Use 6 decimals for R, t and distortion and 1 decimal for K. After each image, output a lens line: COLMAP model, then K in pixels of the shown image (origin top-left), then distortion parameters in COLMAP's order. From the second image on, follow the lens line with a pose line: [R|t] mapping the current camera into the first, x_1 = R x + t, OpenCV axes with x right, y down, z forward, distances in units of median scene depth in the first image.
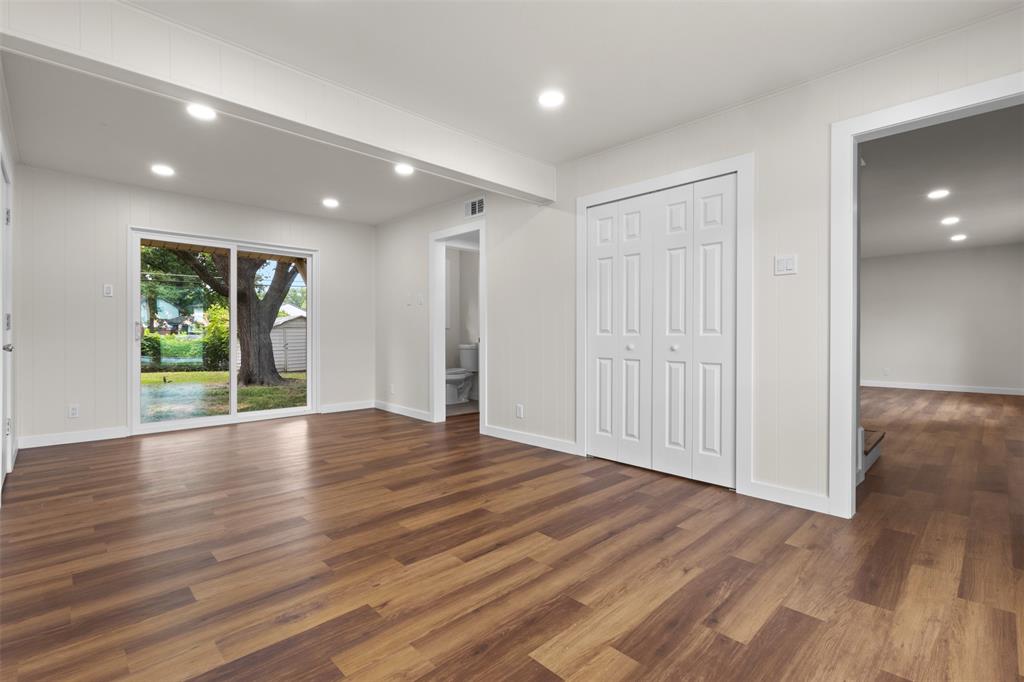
lens RADIAL K [[472.8, 0, 514.5], [0, 472.8, 337.2], [0, 0, 1]] dist [0.002611, 0.001610]
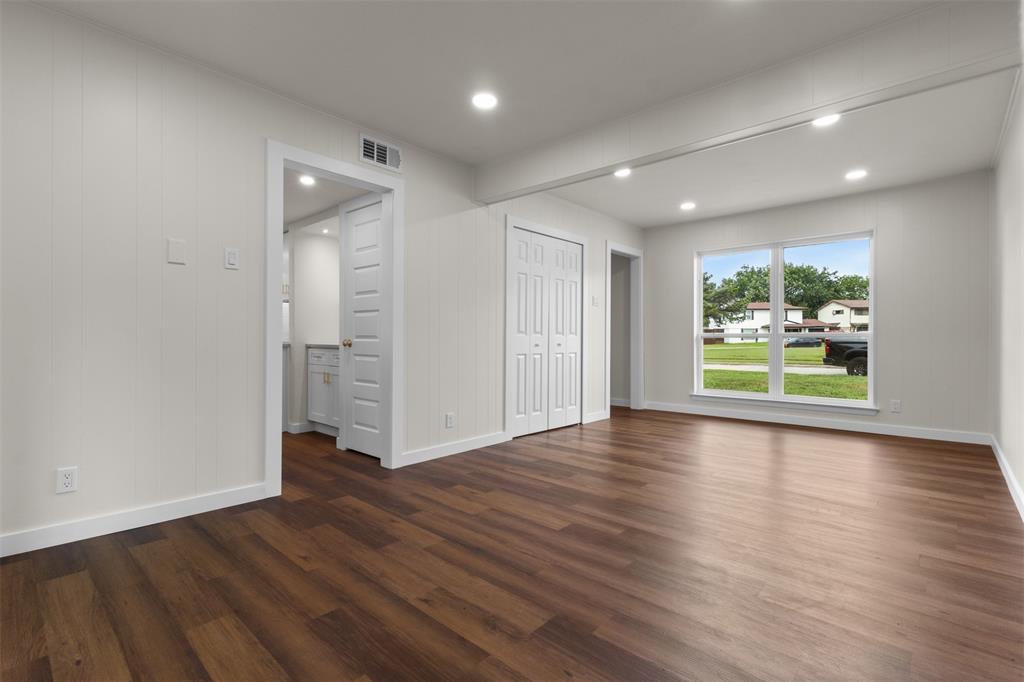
lens RADIAL K [[472.8, 0, 515.2], [0, 472.8, 336.7], [0, 0, 1]] dist [0.002611, 0.001610]
pose [[-0.055844, -0.009094, 0.998398, -1.031079], [-0.007569, 0.999934, 0.008685, -0.011440], [-0.998411, -0.007072, -0.055909, 1.079487]]
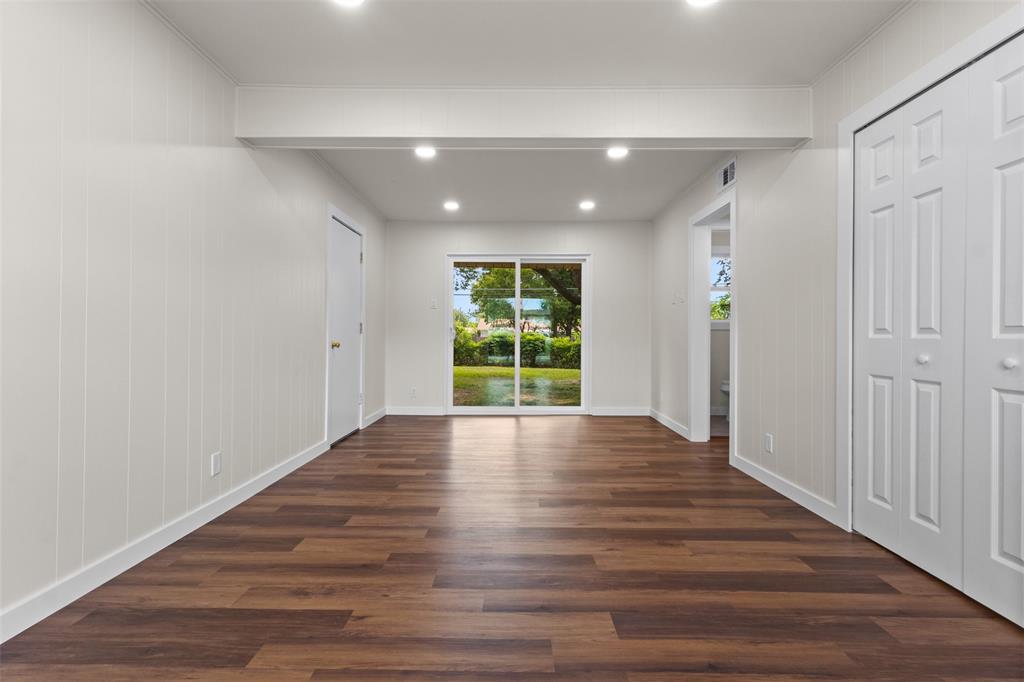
lens RADIAL K [[472.8, 0, 512.9], [0, 472.8, 338.0], [0, 0, 1]] dist [0.002611, 0.001610]
pose [[0.707498, 0.002397, -0.706711, 0.283255], [-0.006484, 0.999974, -0.003100, 0.001002], [0.706686, 0.006775, 0.707495, 0.247910]]
